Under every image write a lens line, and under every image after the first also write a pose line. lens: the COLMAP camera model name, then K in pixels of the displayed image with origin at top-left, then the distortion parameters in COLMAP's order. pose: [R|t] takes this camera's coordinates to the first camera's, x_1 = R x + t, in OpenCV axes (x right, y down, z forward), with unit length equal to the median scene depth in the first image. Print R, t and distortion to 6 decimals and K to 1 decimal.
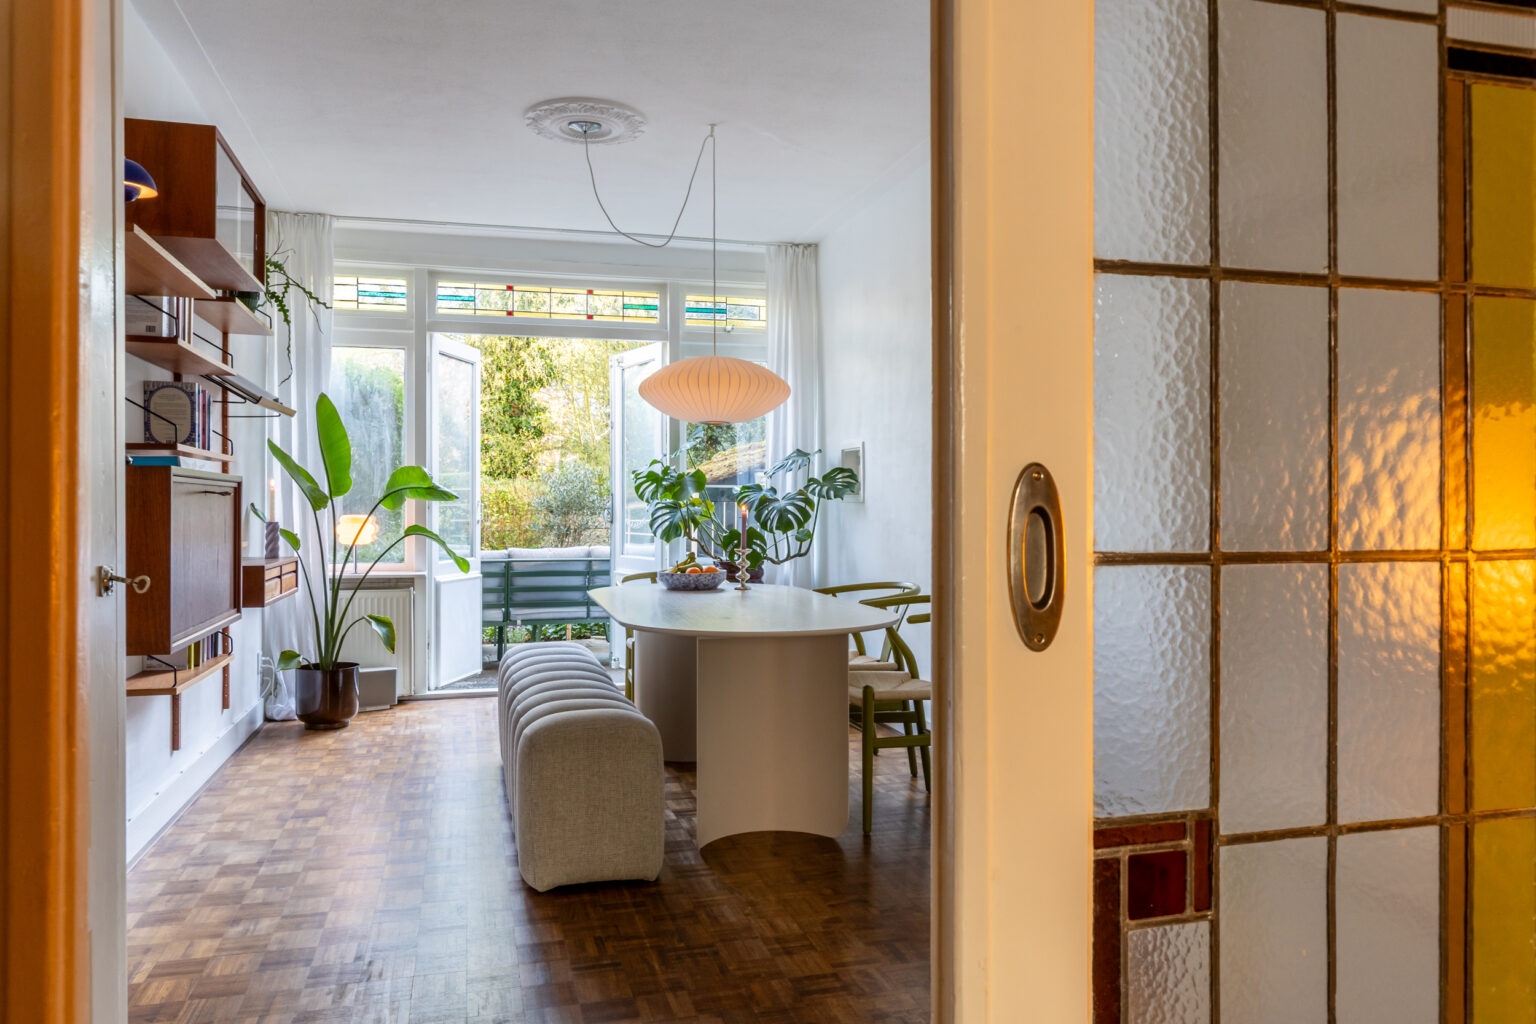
lens RADIAL K [[1083.8, 0, 785.7], [0, 1083.8, 510.9], [0, 0, 1]] dist [-0.003815, -0.003911]
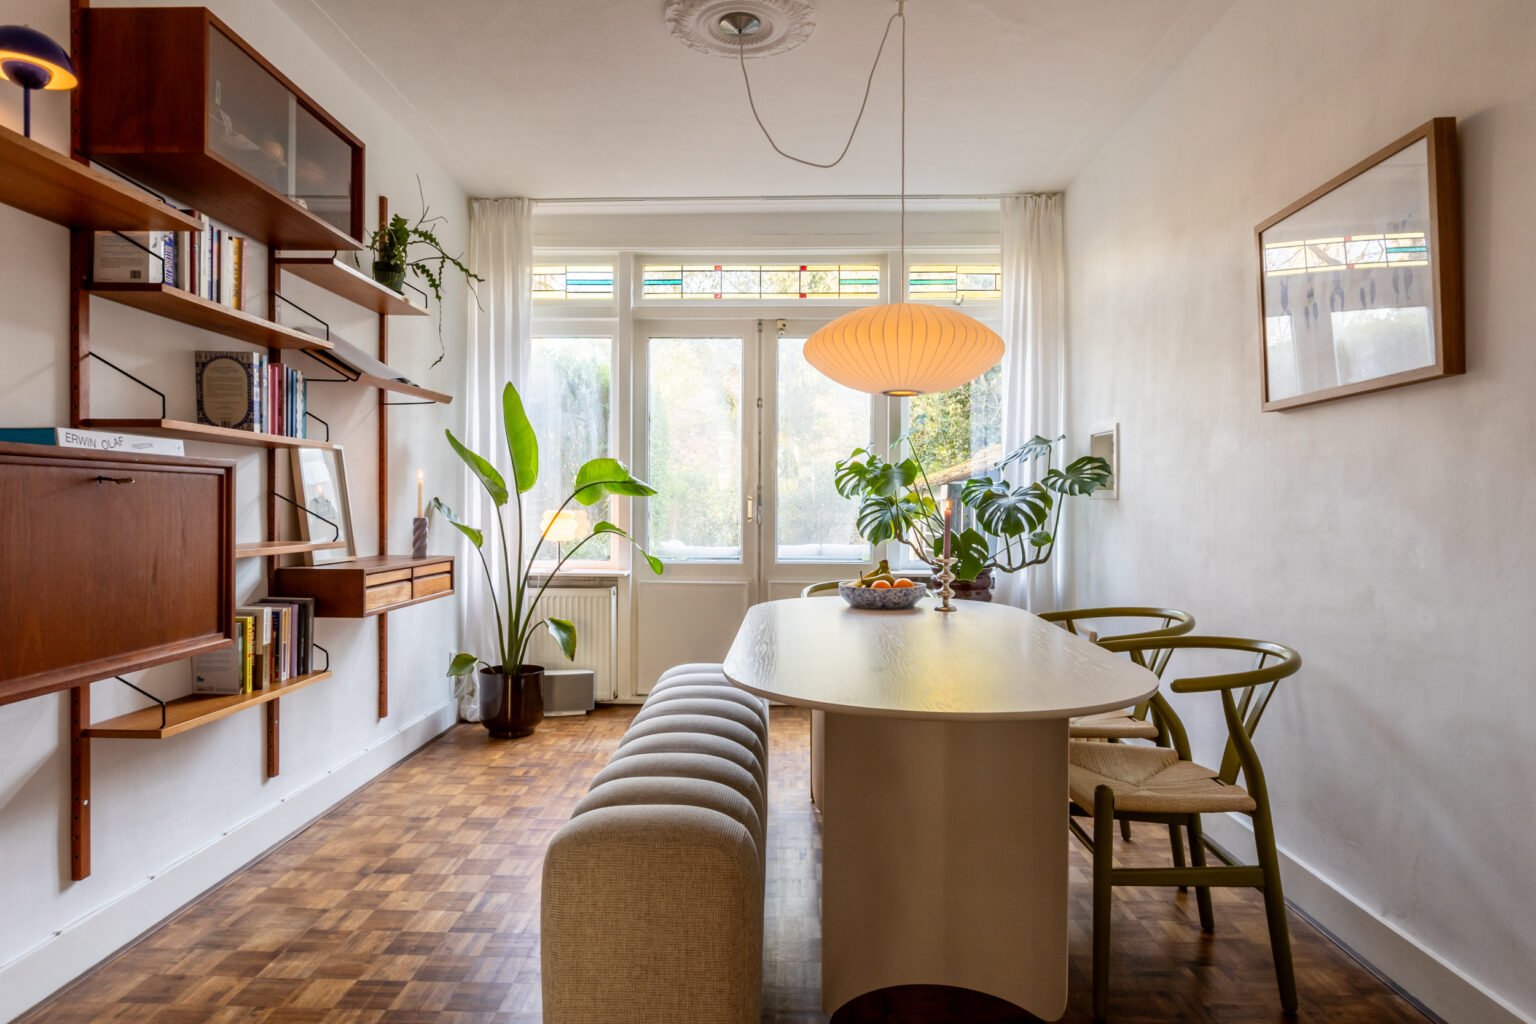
lens RADIAL K [[937.6, 0, 768.3], [0, 937.6, 514.4], [0, 0, 1]] dist [-0.005961, -0.002903]
pose [[0.954418, 0.007868, -0.298368, 0.034051], [-0.005682, 0.999950, 0.008196, -0.000762], [0.298418, -0.006127, 0.954416, 0.280228]]
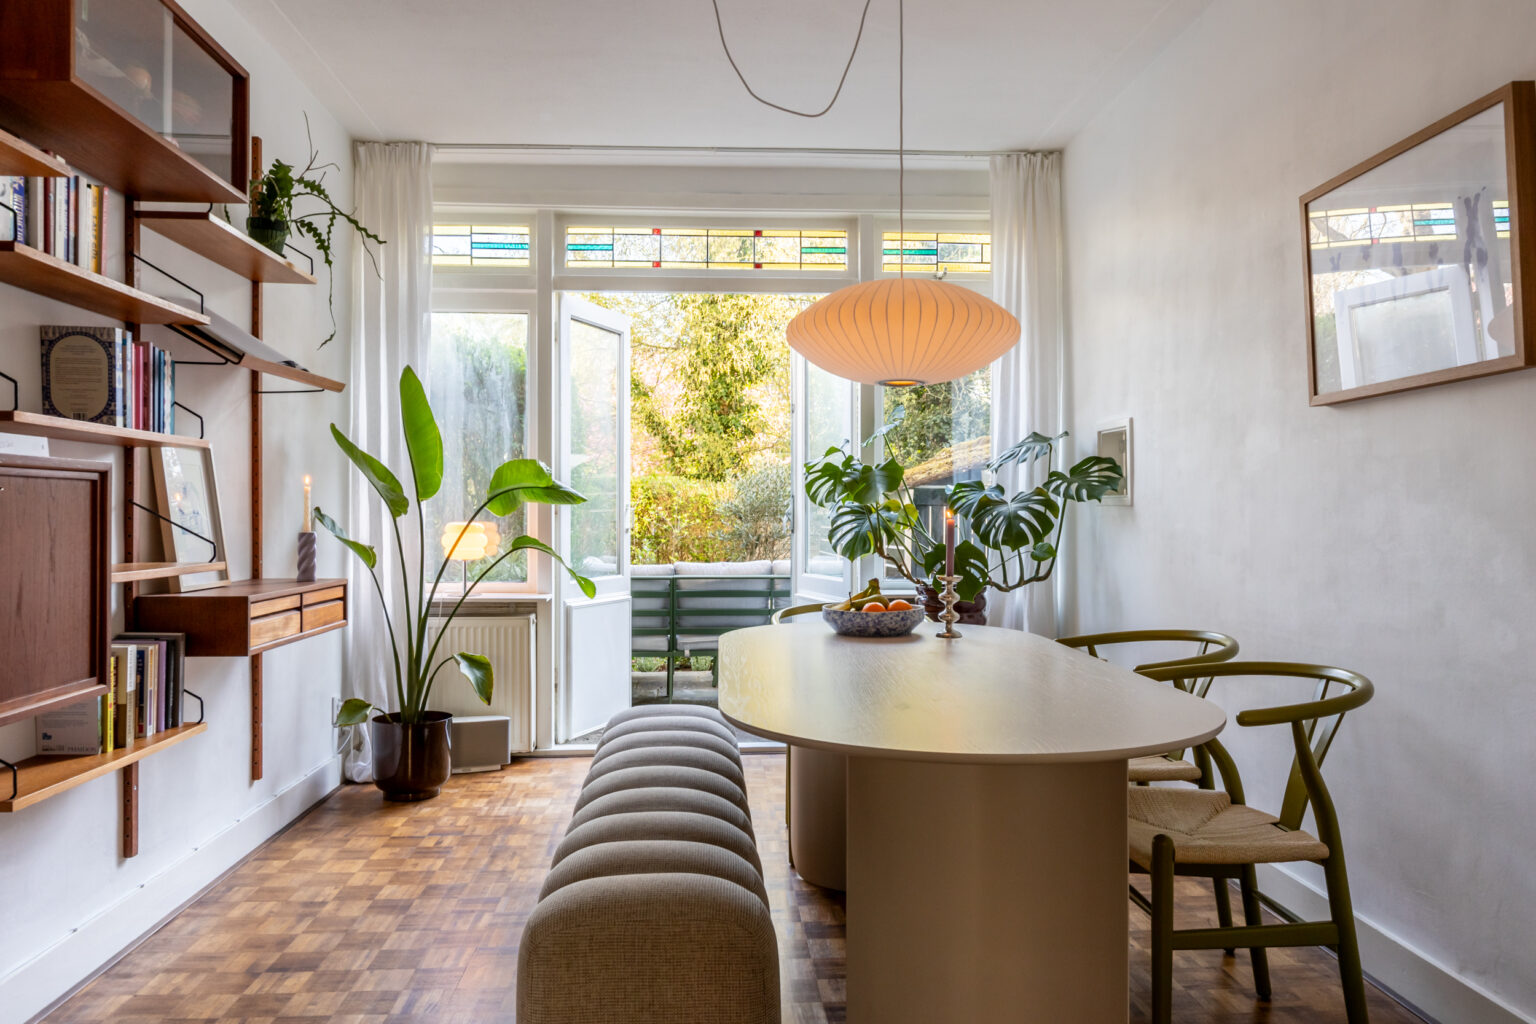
lens RADIAL K [[1120.6, 0, 778.7], [0, 1120.6, 514.5], [0, 0, 1]] dist [-0.001229, -0.004817]
pose [[0.977020, 0.000331, -0.213147, 0.004258], [-0.000641, 0.999999, -0.001386, -0.001003], [0.213147, 0.001491, 0.977019, 0.267309]]
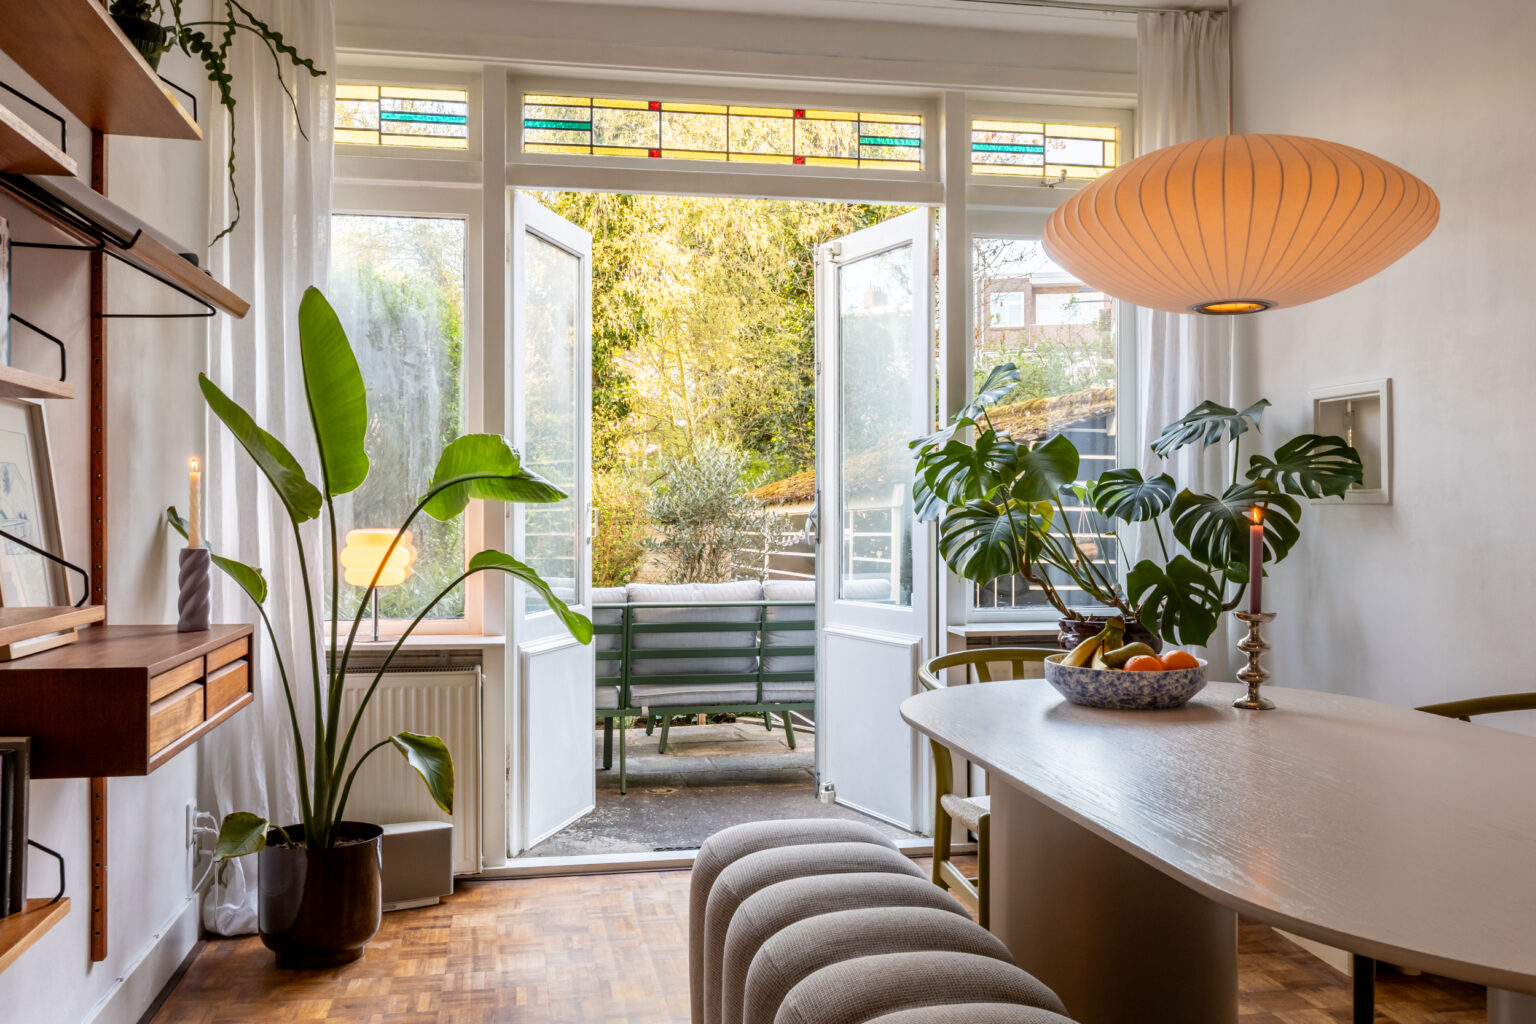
lens RADIAL K [[1363.7, 0, 775.7], [0, 1363.7, 510.4], [0, 0, 1]] dist [-0.007919, 0.003661]
pose [[0.995709, -0.001307, -0.092526, -0.154469], [0.000794, 0.999984, -0.005587, -0.001896], [0.092531, 0.005490, 0.995695, 0.389145]]
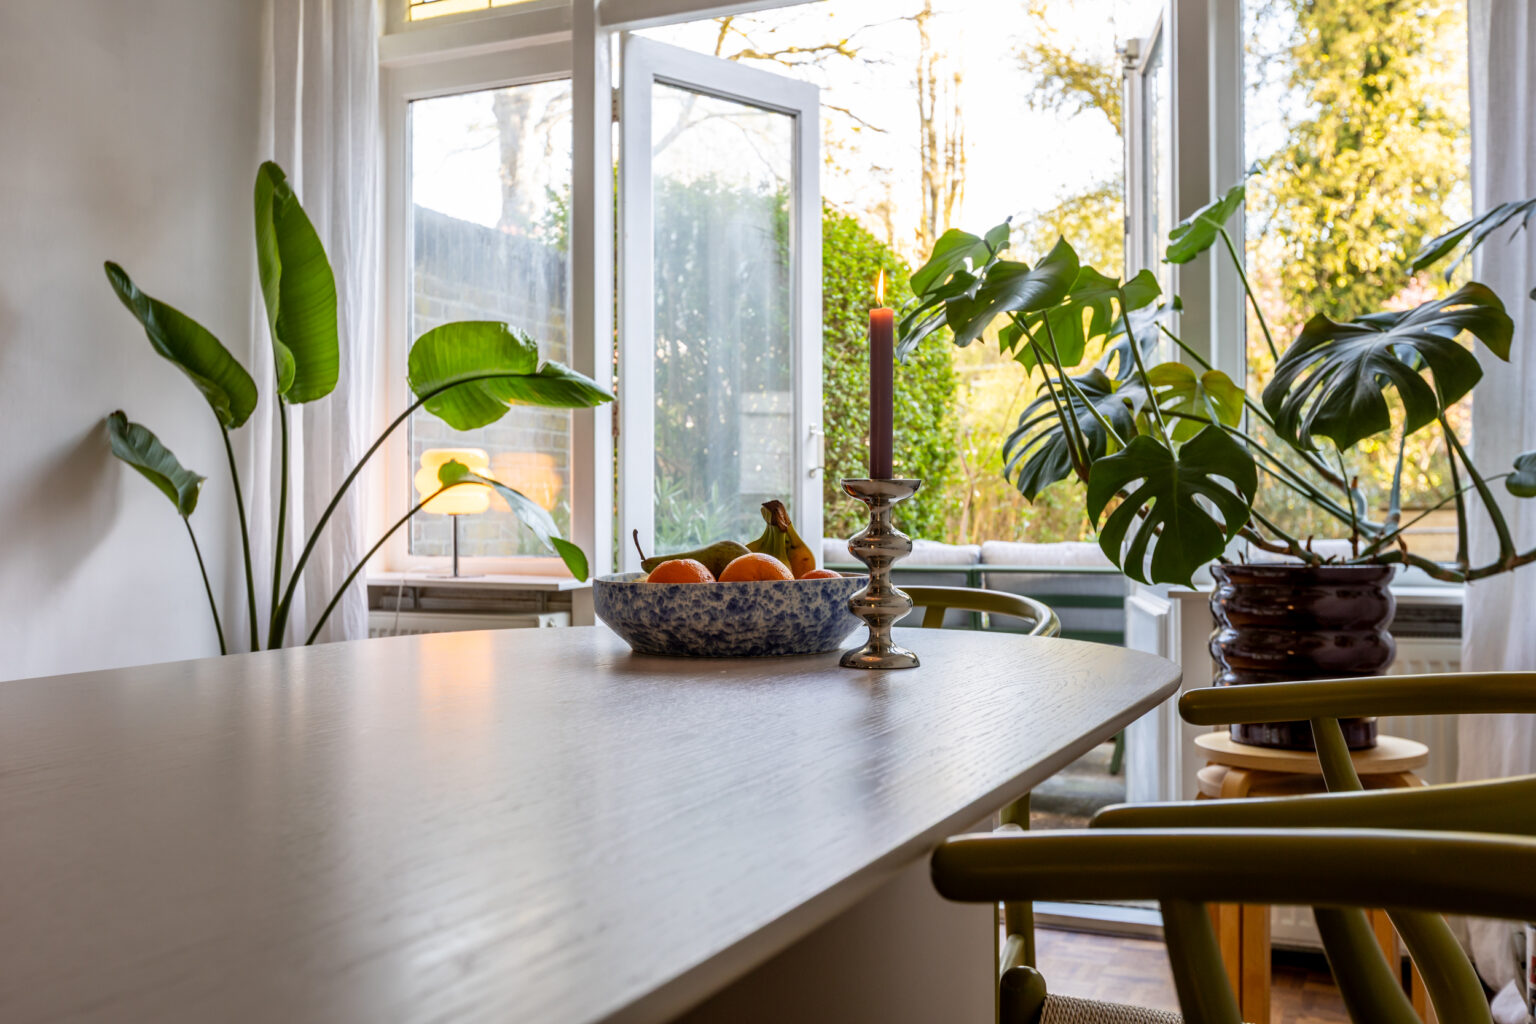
lens RADIAL K [[1504.1, 0, 768.0], [0, 1504.1, 512.0], [0, 0, 1]] dist [0.010756, 0.003949]
pose [[0.765967, -0.004872, -0.642861, 0.119953], [0.000177, 0.999973, -0.007367, 0.038179], [0.642879, 0.005529, 0.765947, 0.655907]]
